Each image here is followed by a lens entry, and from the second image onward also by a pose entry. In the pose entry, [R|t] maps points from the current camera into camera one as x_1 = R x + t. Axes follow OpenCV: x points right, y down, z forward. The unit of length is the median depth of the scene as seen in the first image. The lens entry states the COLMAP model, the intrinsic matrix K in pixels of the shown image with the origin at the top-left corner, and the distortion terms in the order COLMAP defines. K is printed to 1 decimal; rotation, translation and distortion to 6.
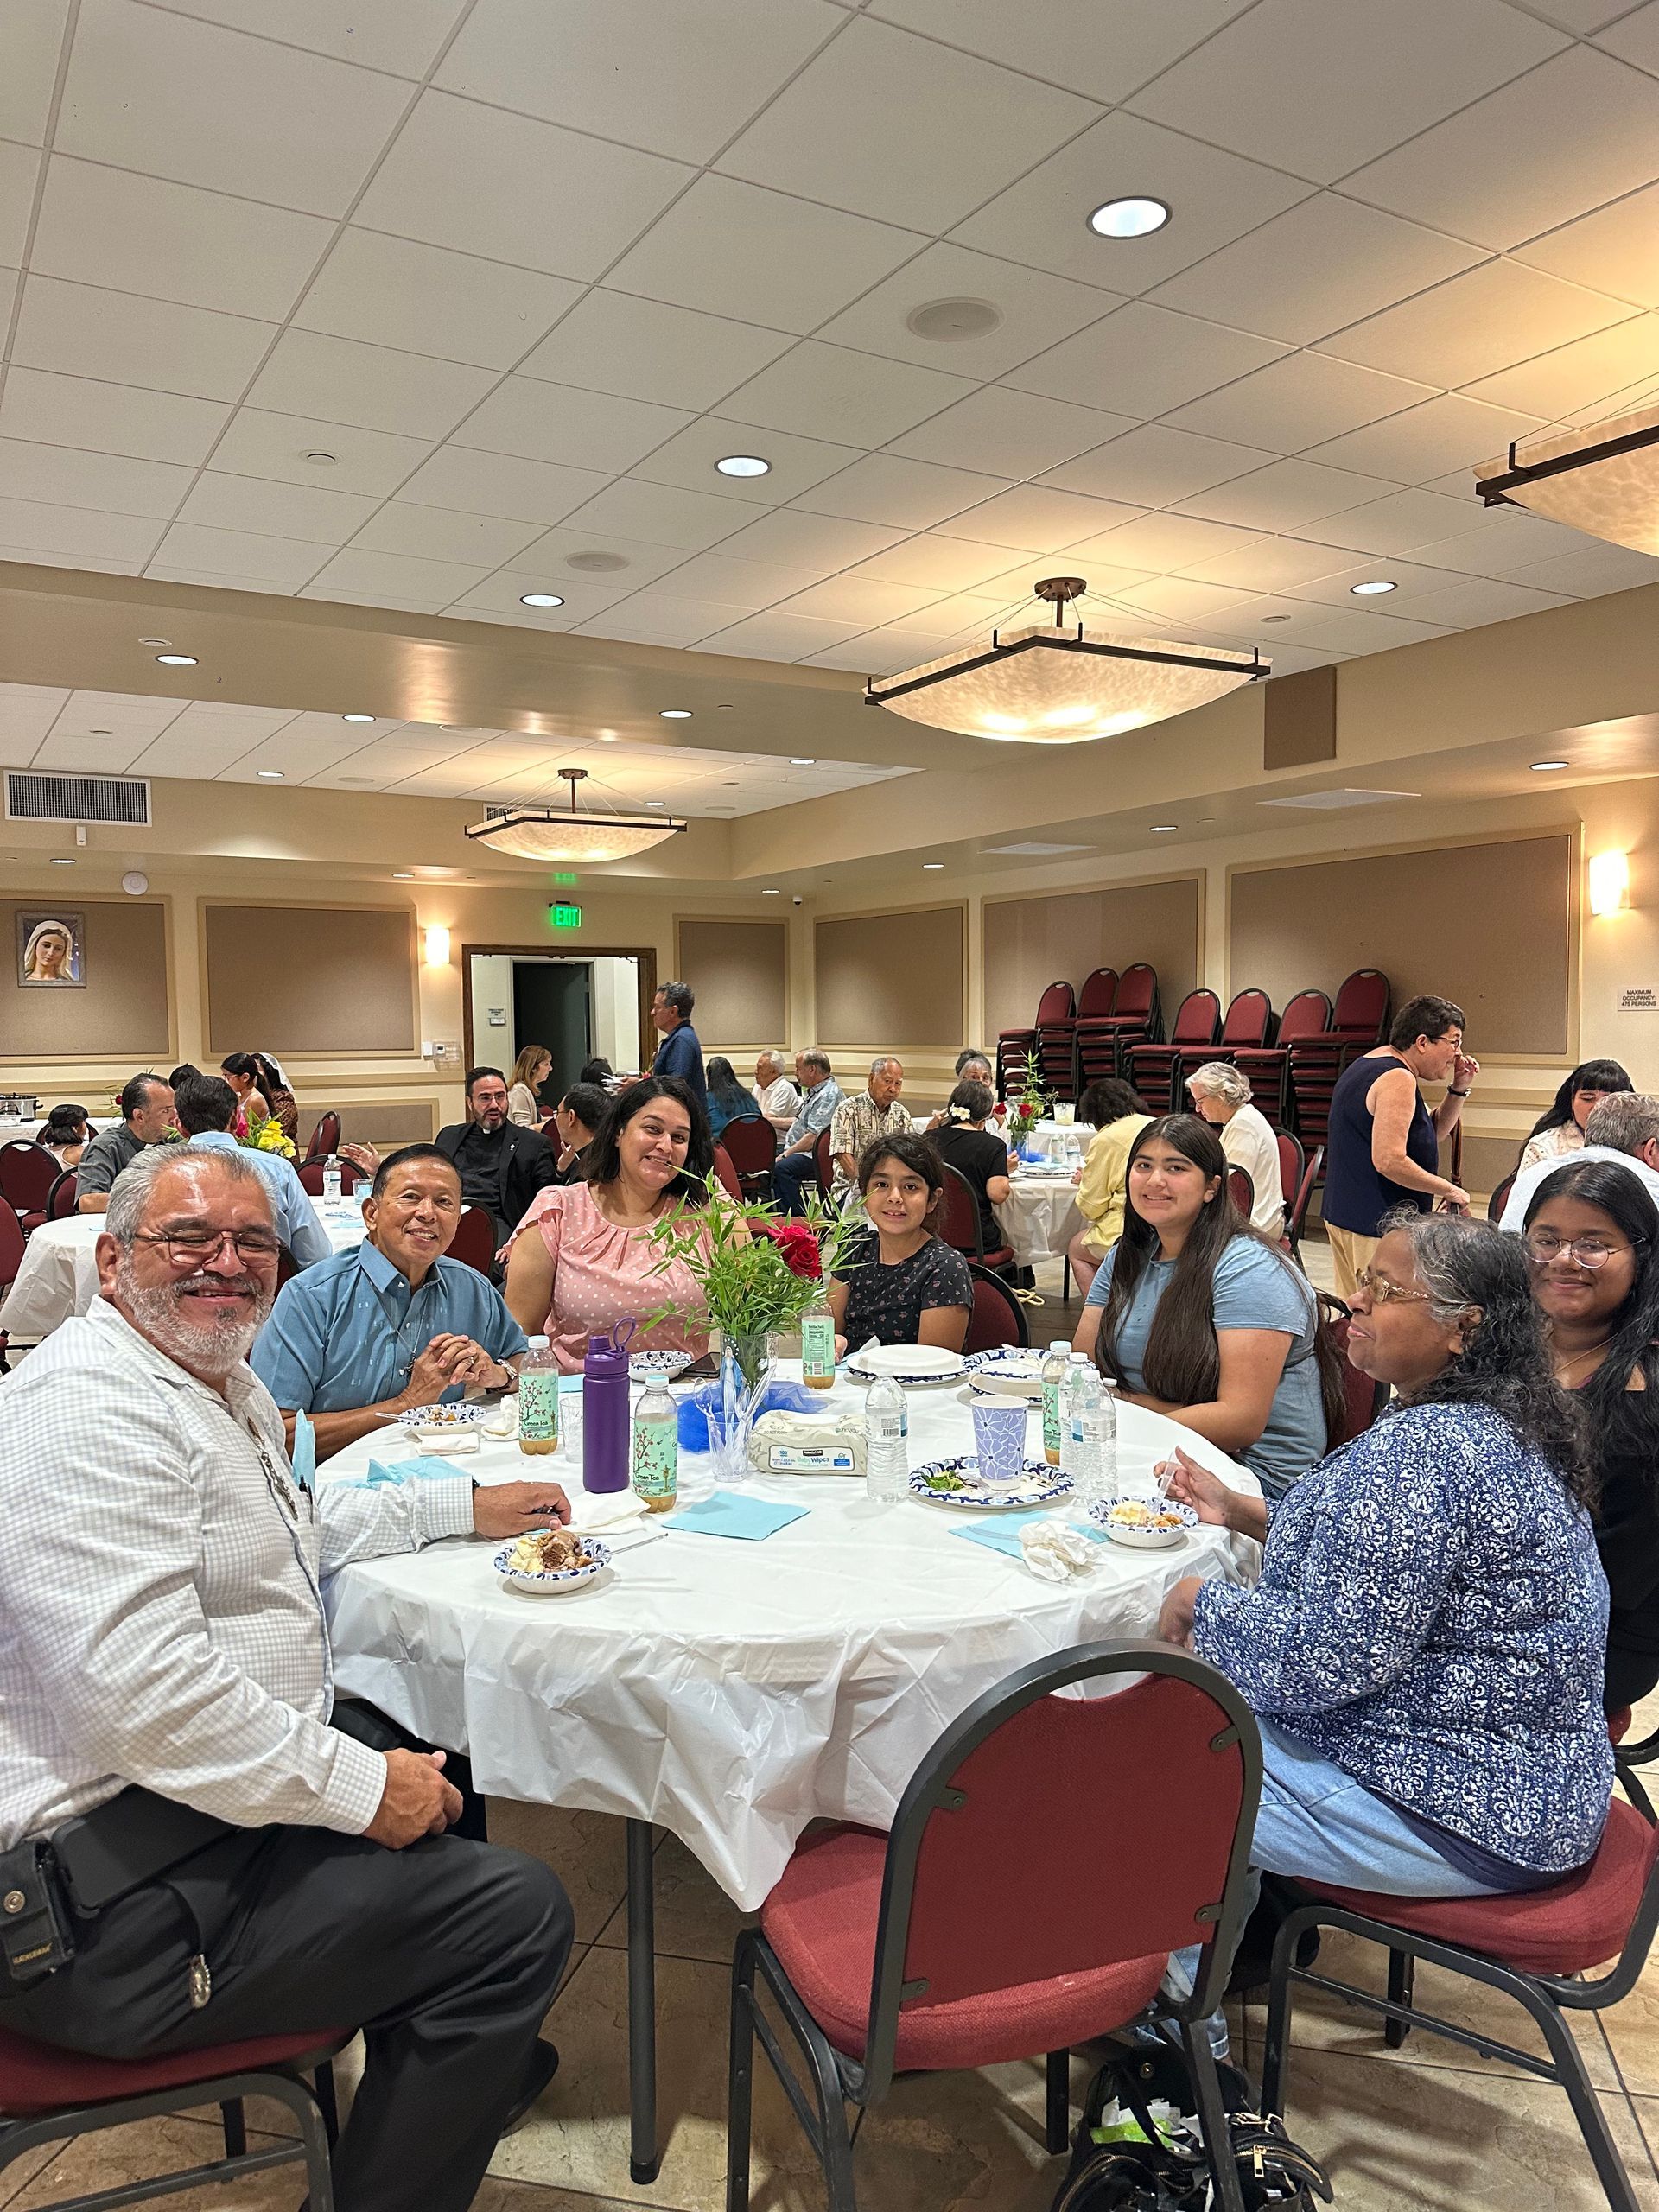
lens RADIAL K [[1577.9, 0, 829.5], [0, 1577.9, 1106.0], [0, 0, 1]] dist [0.084208, -0.129124]
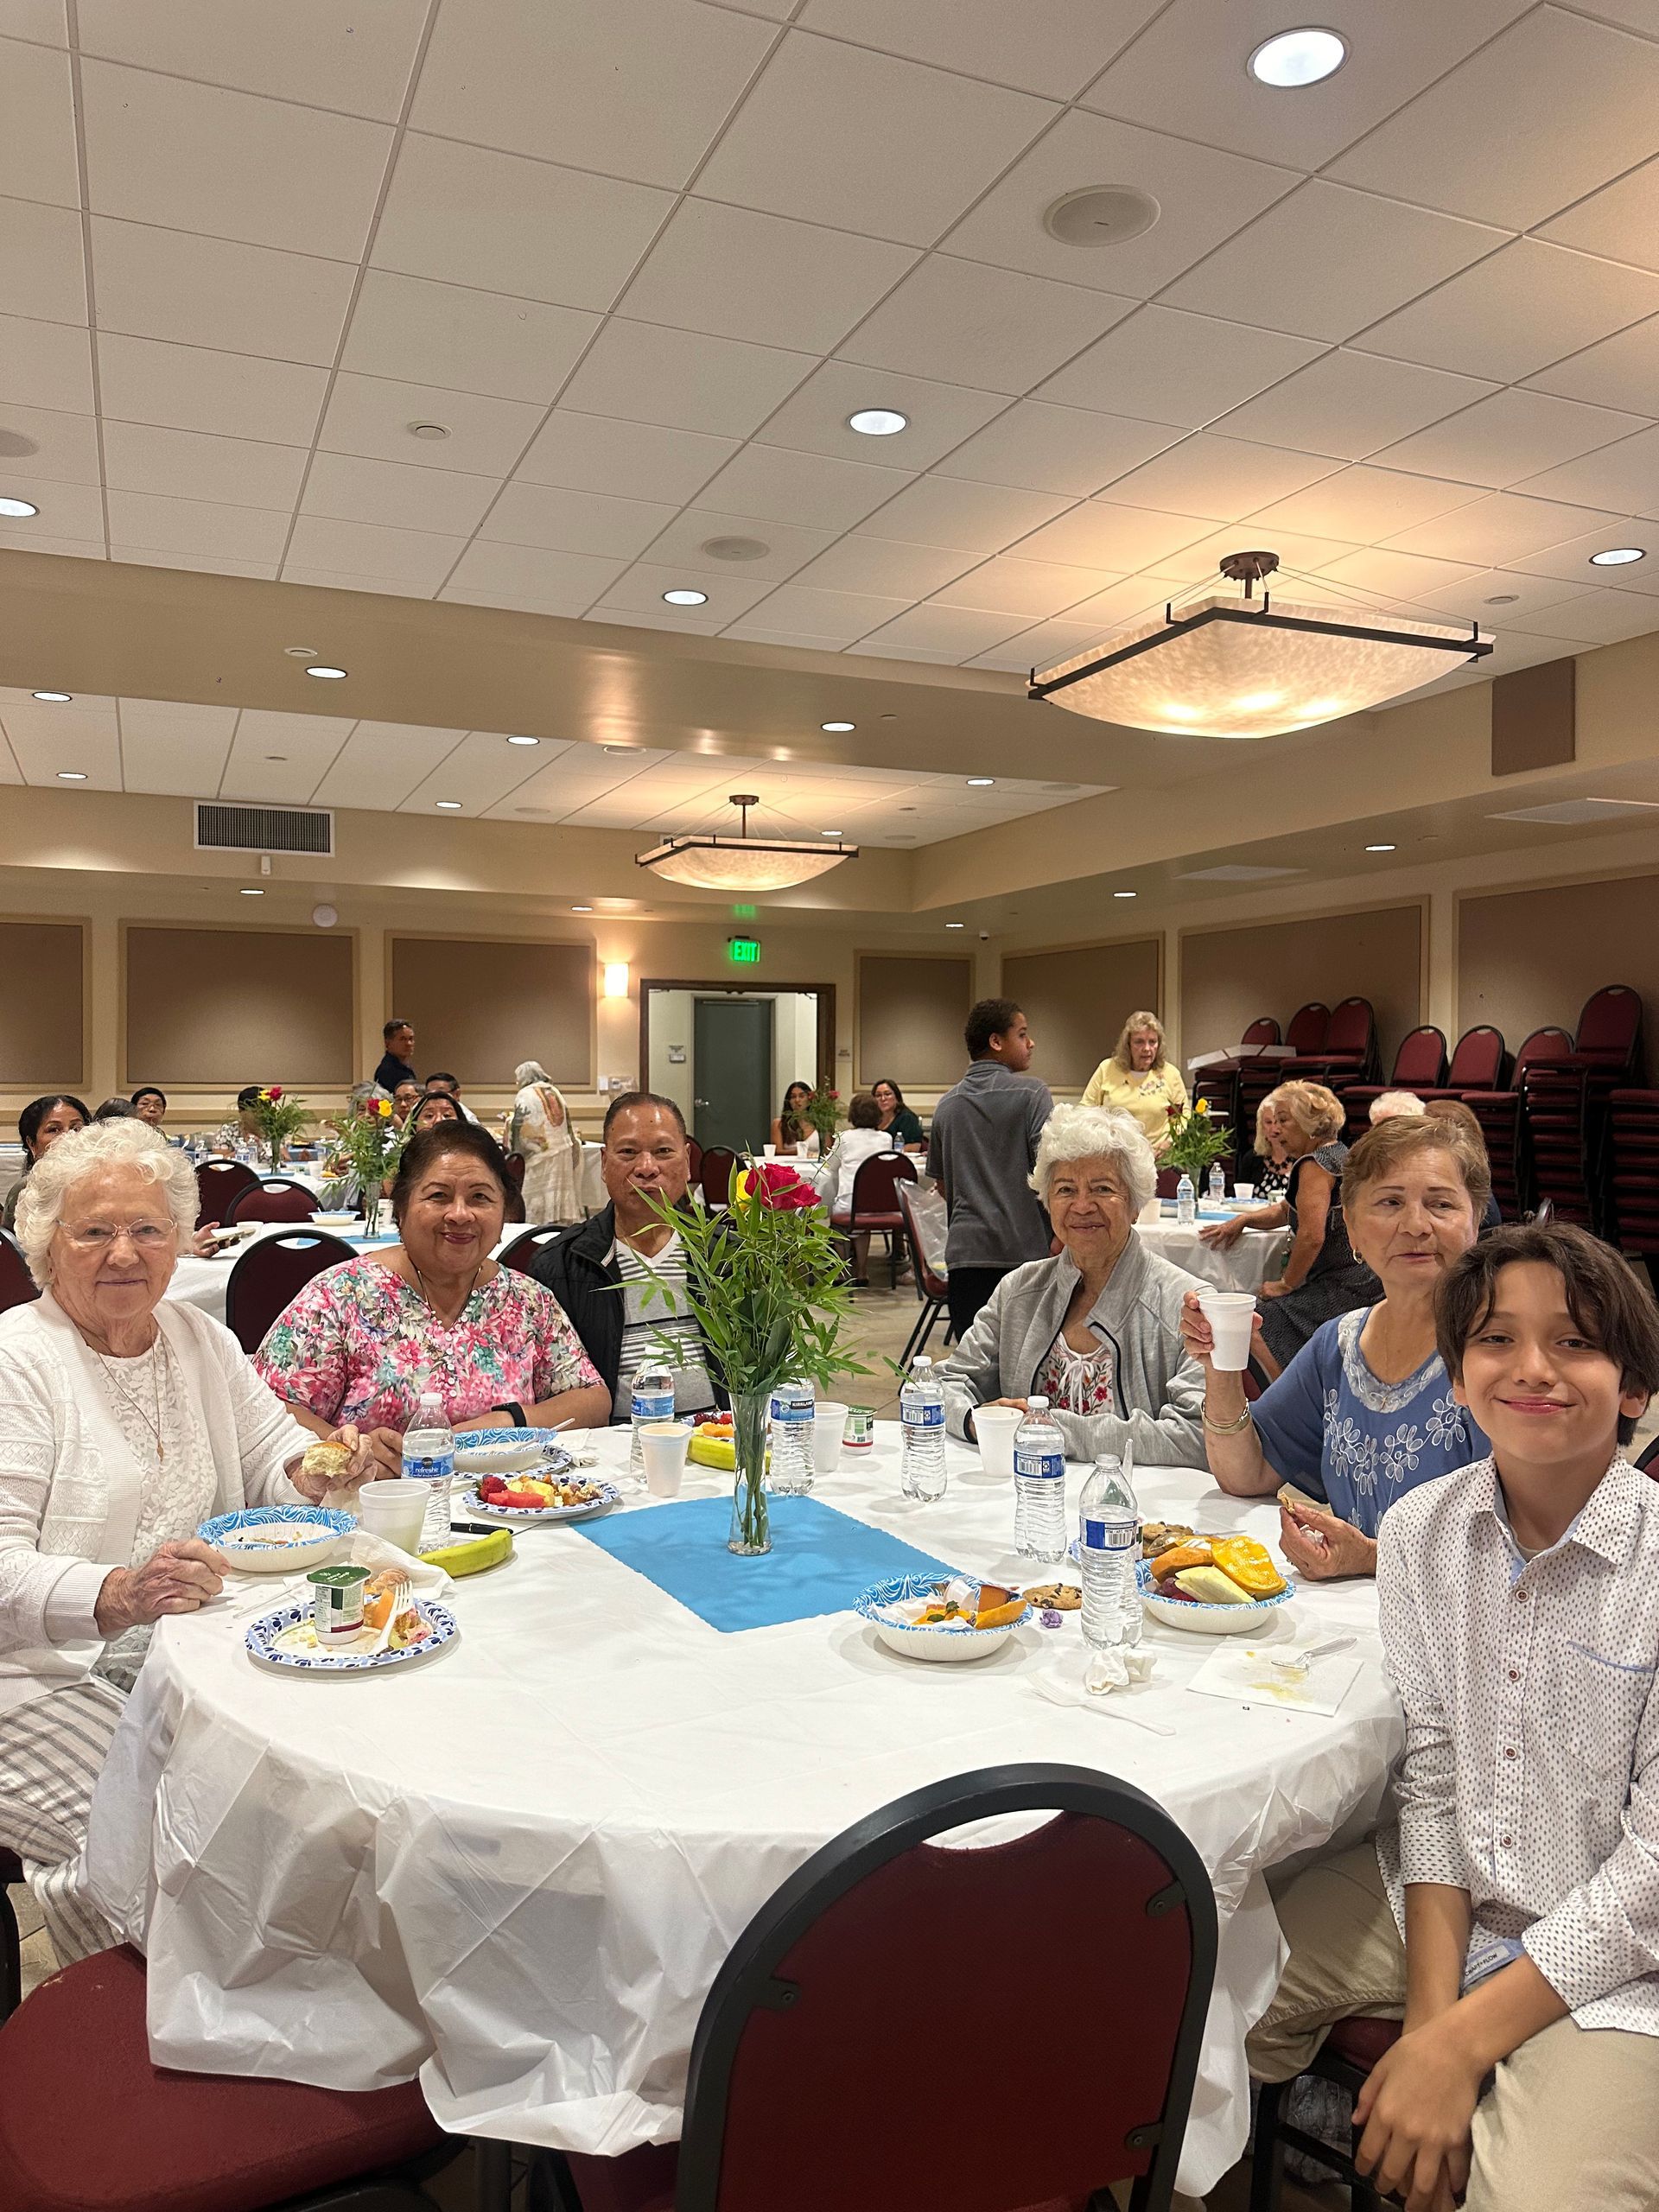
lens RADIAL K [[1567.3, 0, 812.5], [0, 1567.3, 1107.9], [0, 0, 1]] dist [0.134868, -0.283009]
pose [[0.989296, 0.011928, -0.145432, 0.024298], [-0.016856, 0.999323, -0.032704, 0.011773], [0.144943, 0.034805, 0.988828, 0.056411]]
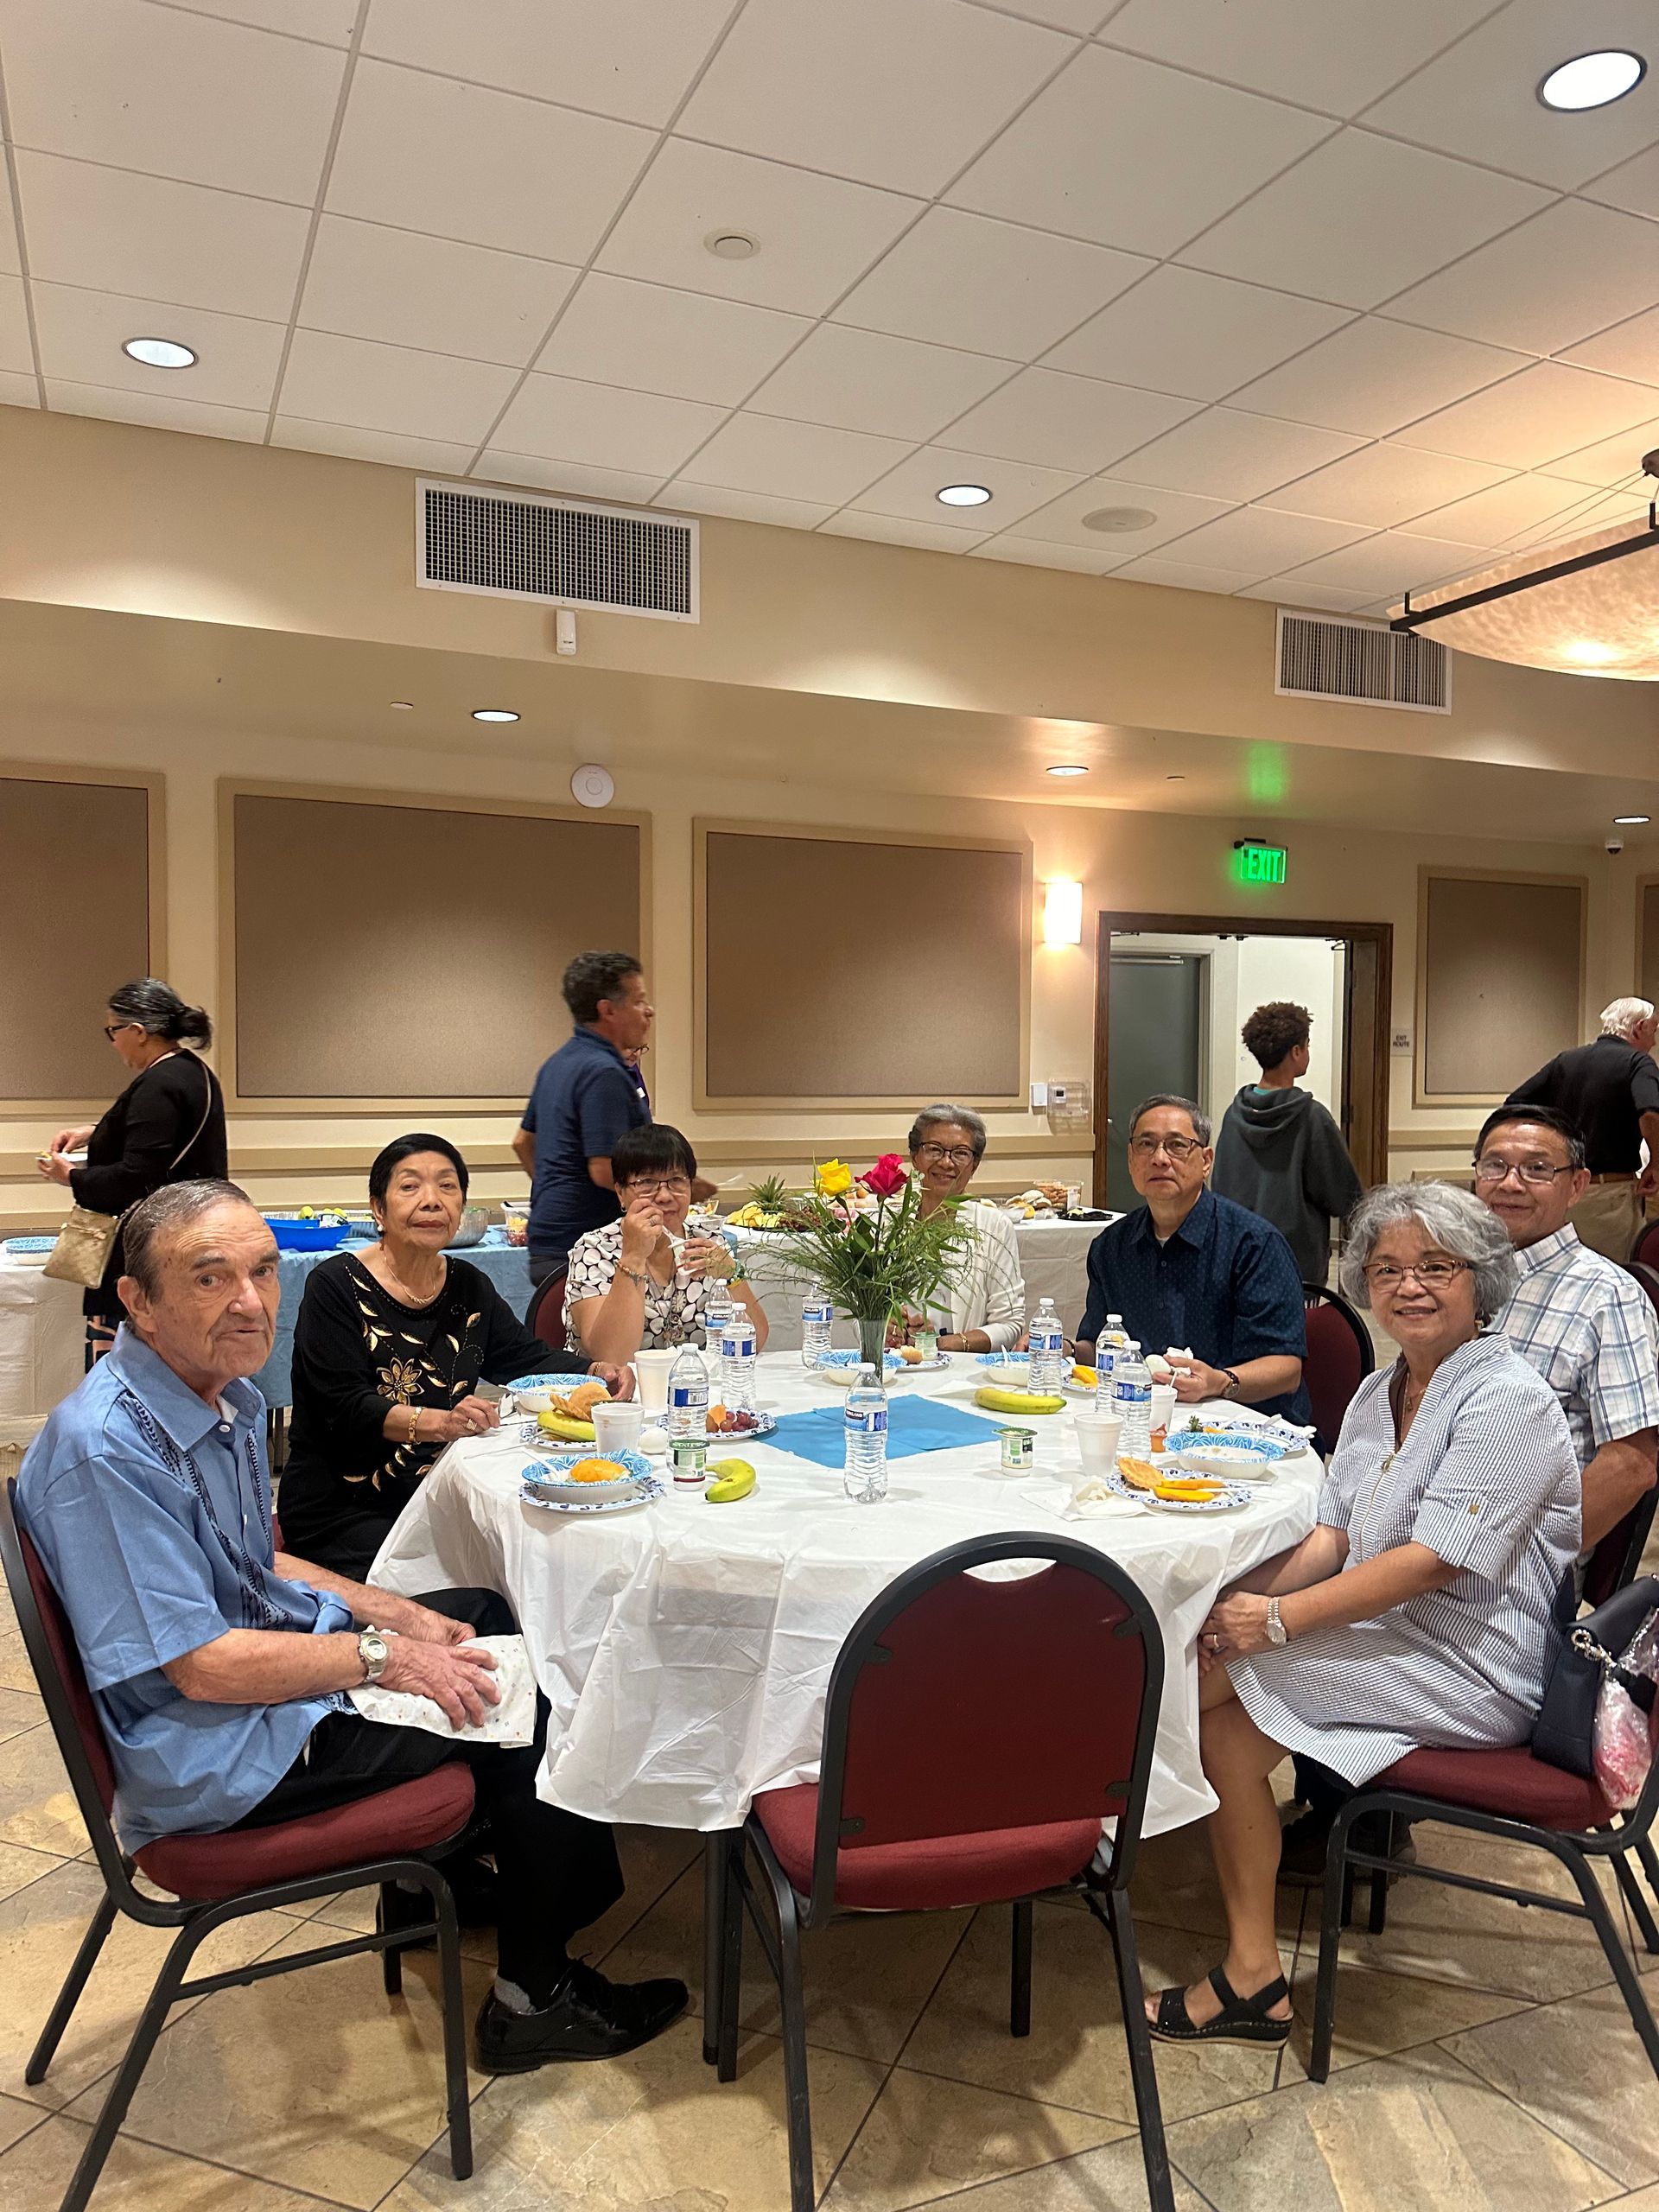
lens RADIAL K [[1577.9, 0, 829.5], [0, 1577.9, 1106.0], [0, 0, 1]] dist [0.084208, -0.129124]
pose [[0.991613, 0.015785, -0.128275, -0.320543], [-0.018128, 0.999689, -0.017115, -0.026176], [0.127965, 0.019297, 0.991591, 0.539257]]
